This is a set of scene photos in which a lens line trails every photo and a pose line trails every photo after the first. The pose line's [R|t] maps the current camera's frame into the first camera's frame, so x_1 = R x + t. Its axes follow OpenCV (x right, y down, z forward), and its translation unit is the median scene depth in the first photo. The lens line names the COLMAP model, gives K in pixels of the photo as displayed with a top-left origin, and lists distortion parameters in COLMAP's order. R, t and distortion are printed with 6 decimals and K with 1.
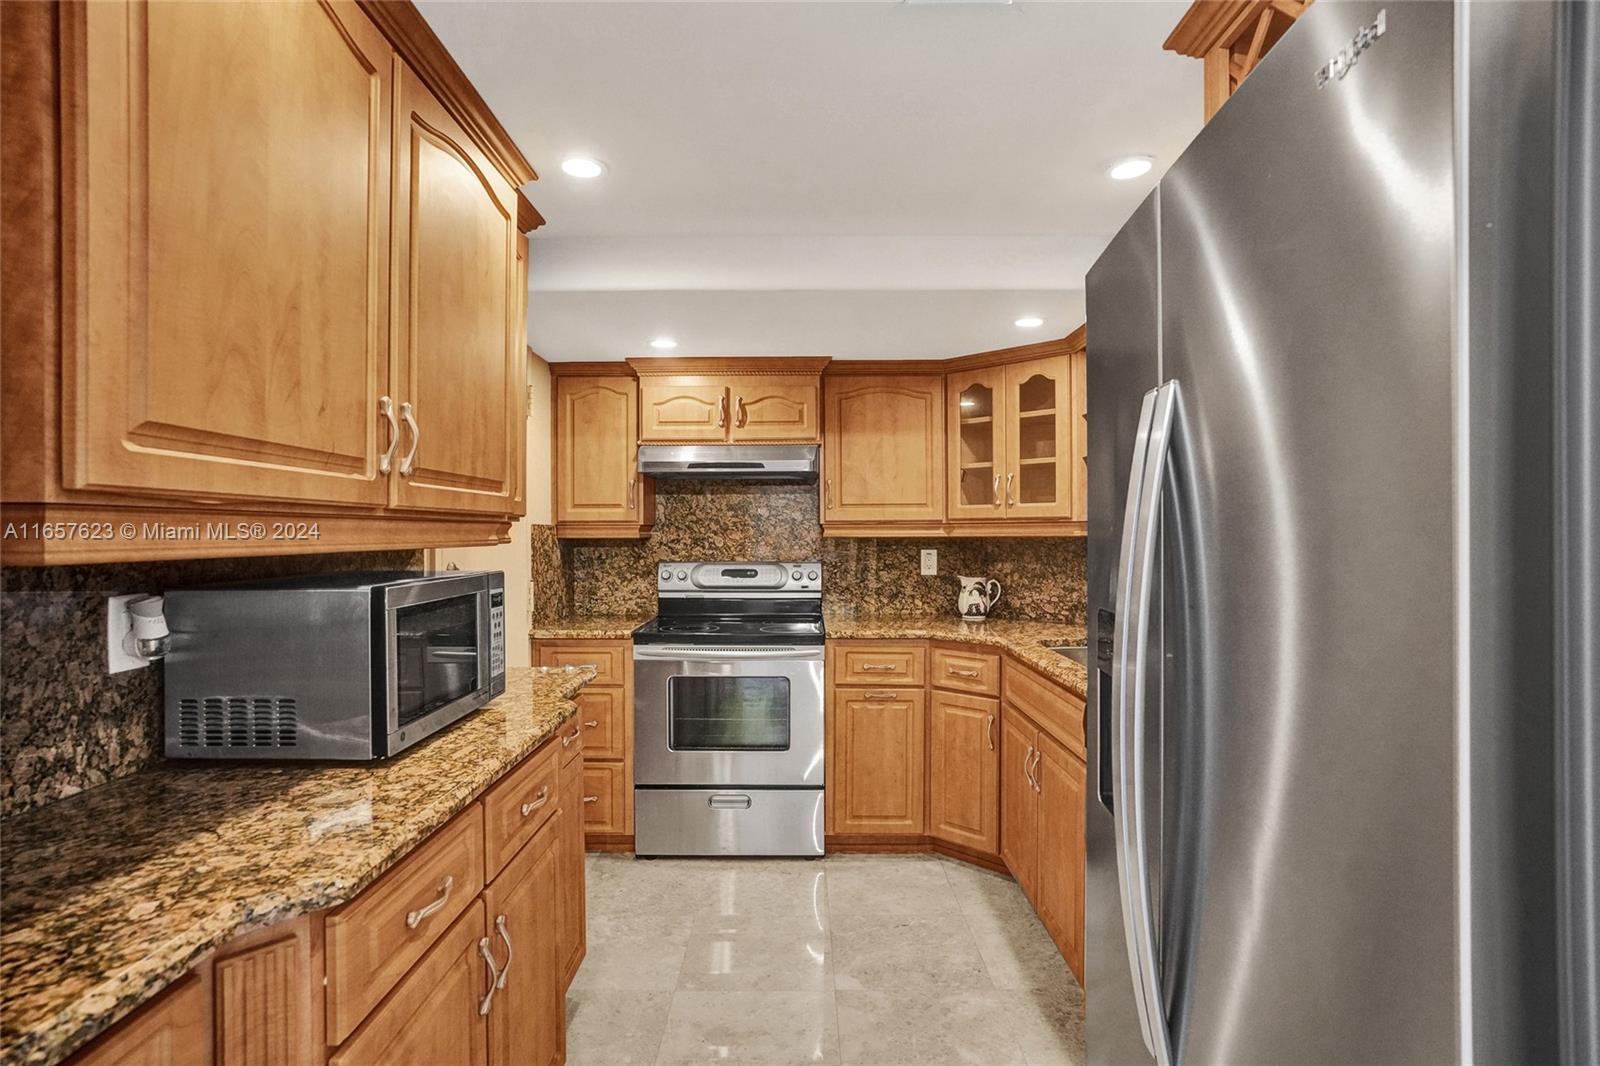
lens RADIAL K [[819.1, 0, 806.4], [0, 819.1, 534.9], [0, 0, 1]] dist [-0.039427, 0.020295]
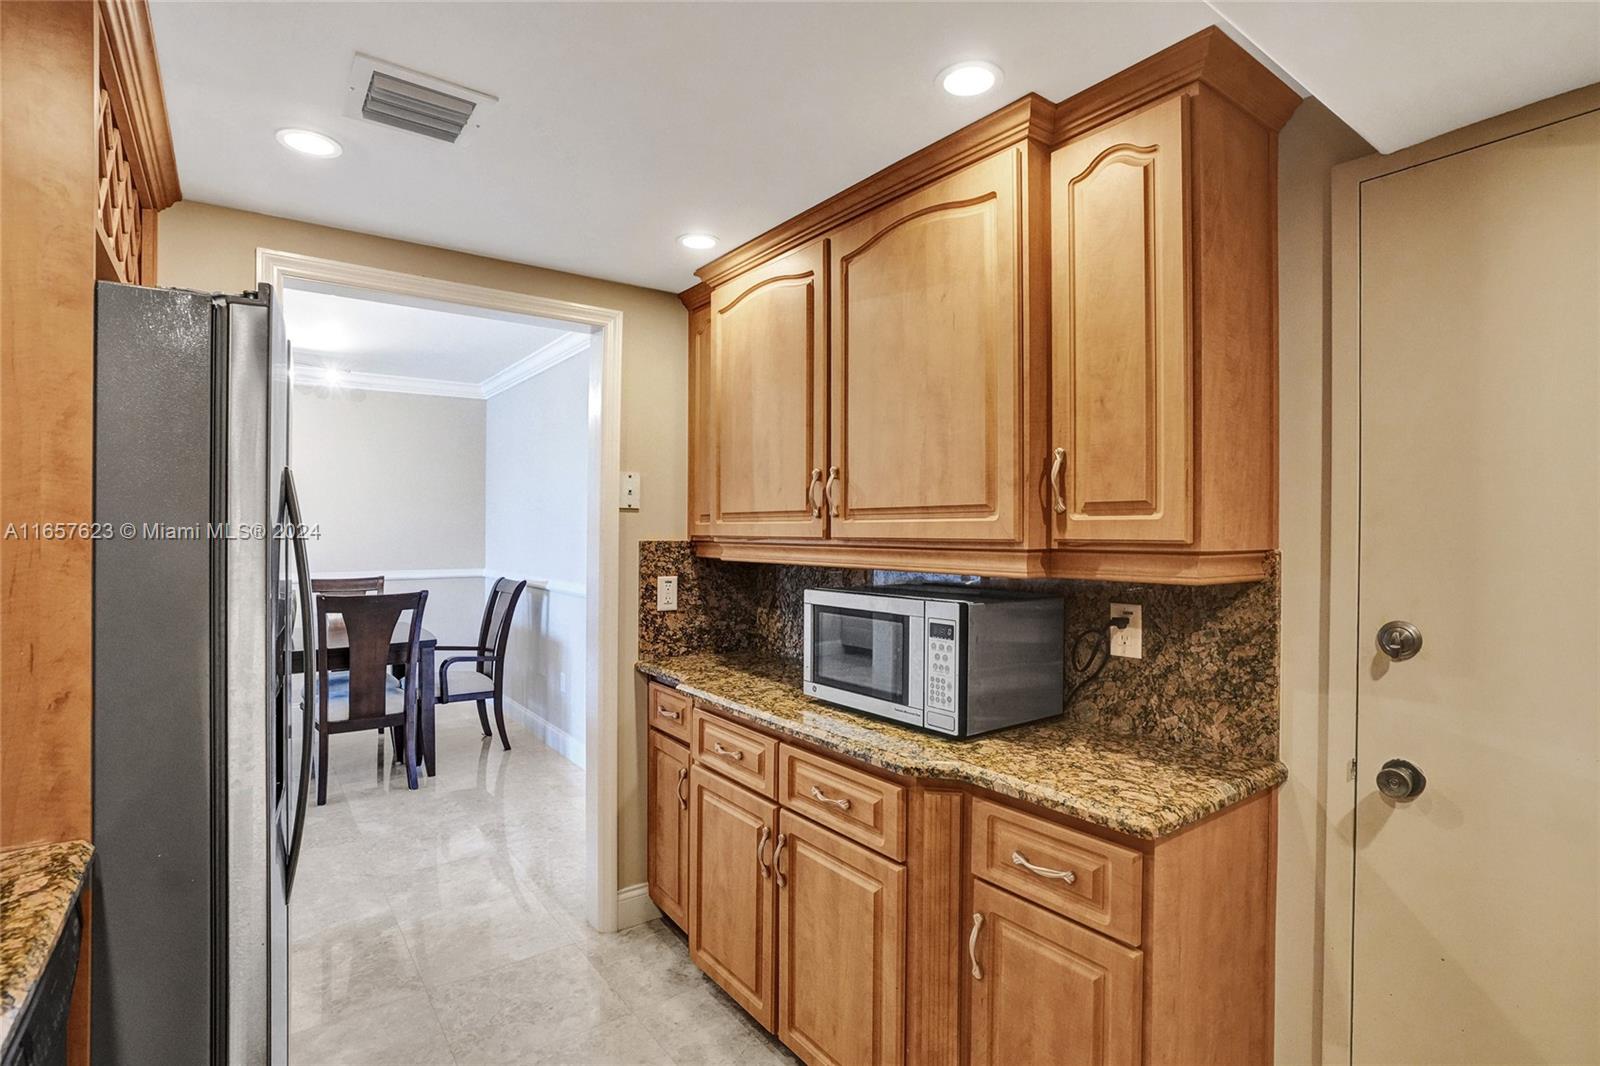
lens RADIAL K [[769.9, 0, 797.9], [0, 769.9, 542.7], [0, 0, 1]] dist [-0.053751, 0.023595]
pose [[-0.808991, 0.002258, -0.587817, 0.250286], [-0.008735, 0.999836, 0.015861, -0.032536], [0.587757, 0.017966, -0.808838, 1.418332]]
